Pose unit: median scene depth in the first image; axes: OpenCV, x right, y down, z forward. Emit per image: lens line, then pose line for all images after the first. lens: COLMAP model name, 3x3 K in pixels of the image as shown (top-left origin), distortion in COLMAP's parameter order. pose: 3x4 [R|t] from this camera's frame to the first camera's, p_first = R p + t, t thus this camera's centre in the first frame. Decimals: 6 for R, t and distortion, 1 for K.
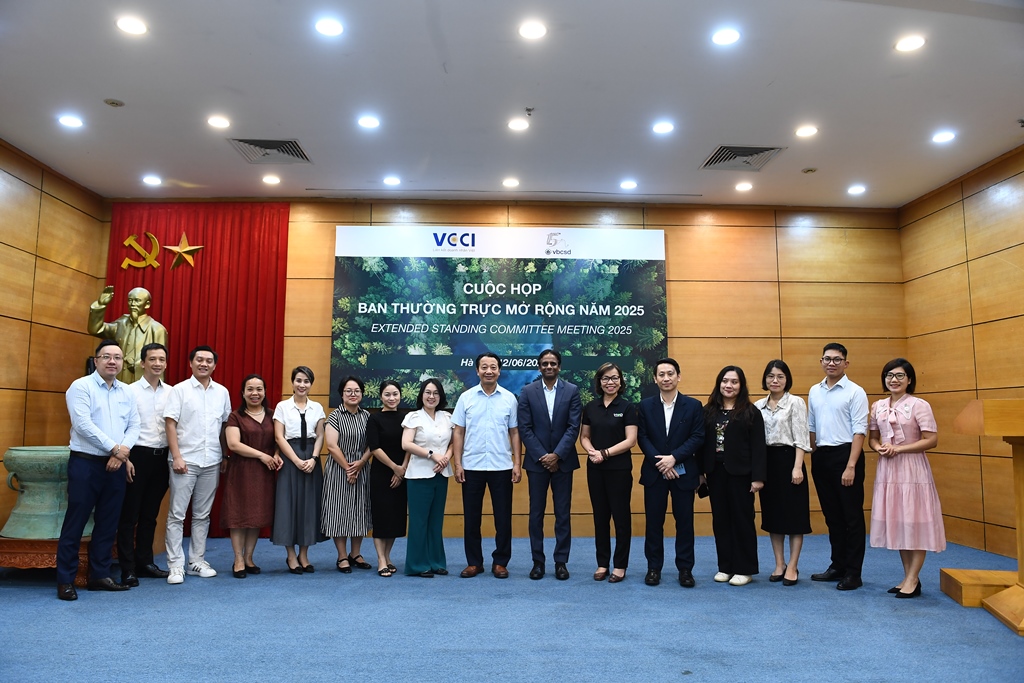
lens RADIAL K [[711.5, 0, 508.8], [0, 711.5, 340.2], [0, 0, 1]] dist [-0.043045, -0.004358]
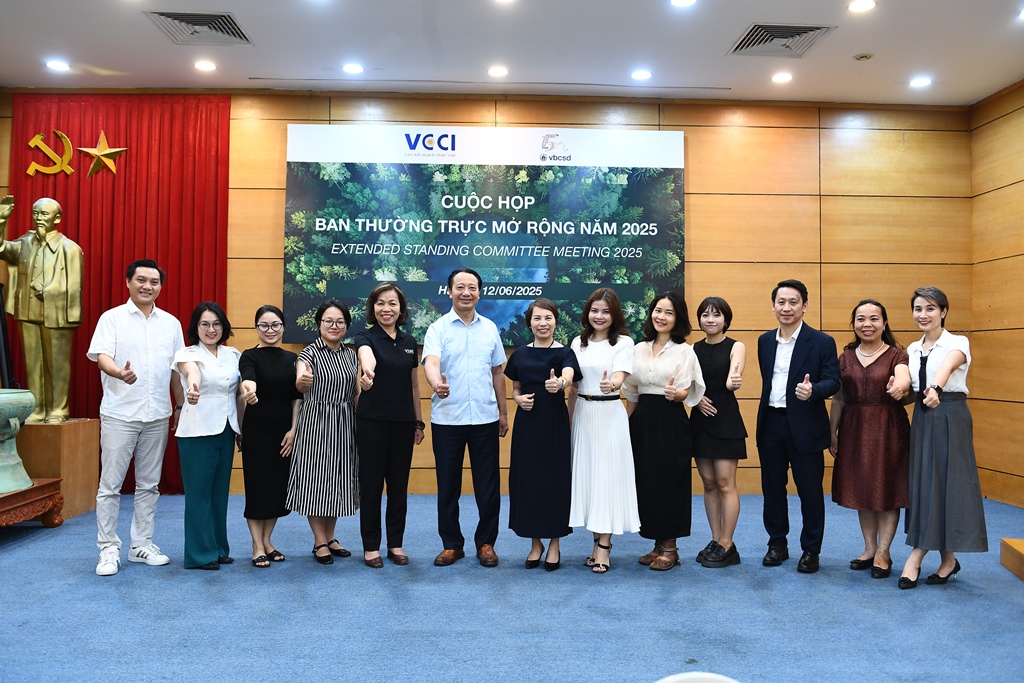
lens RADIAL K [[818.2, 0, 508.8], [0, 818.2, 336.4], [0, 0, 1]] dist [-0.018171, -0.001808]
pose [[0.999987, 0.004716, 0.001801, 0.014324], [-0.004853, 0.996345, 0.085281, 0.002776], [-0.001392, -0.085288, 0.996355, 0.029650]]
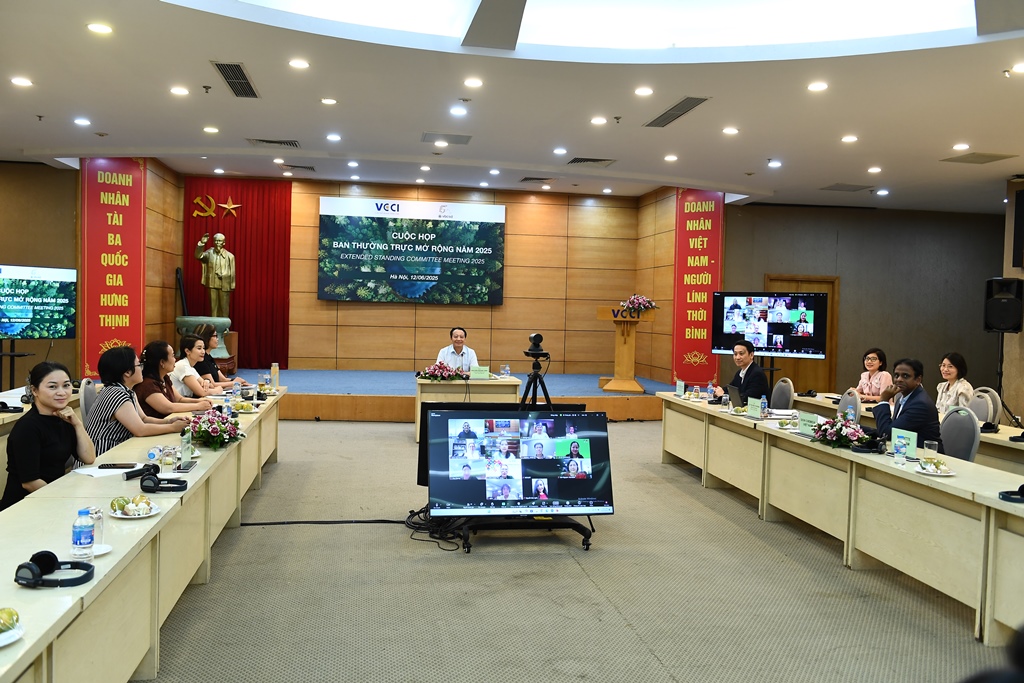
lens RADIAL K [[838.6, 0, 512.0], [0, 838.6, 341.5], [0, 0, 1]] dist [-0.009898, -0.002270]
pose [[0.991342, 0.020848, 0.129643, -0.032531], [-0.039820, 0.988553, 0.145527, -0.128186], [-0.125125, -0.149430, 0.980823, -1.162860]]
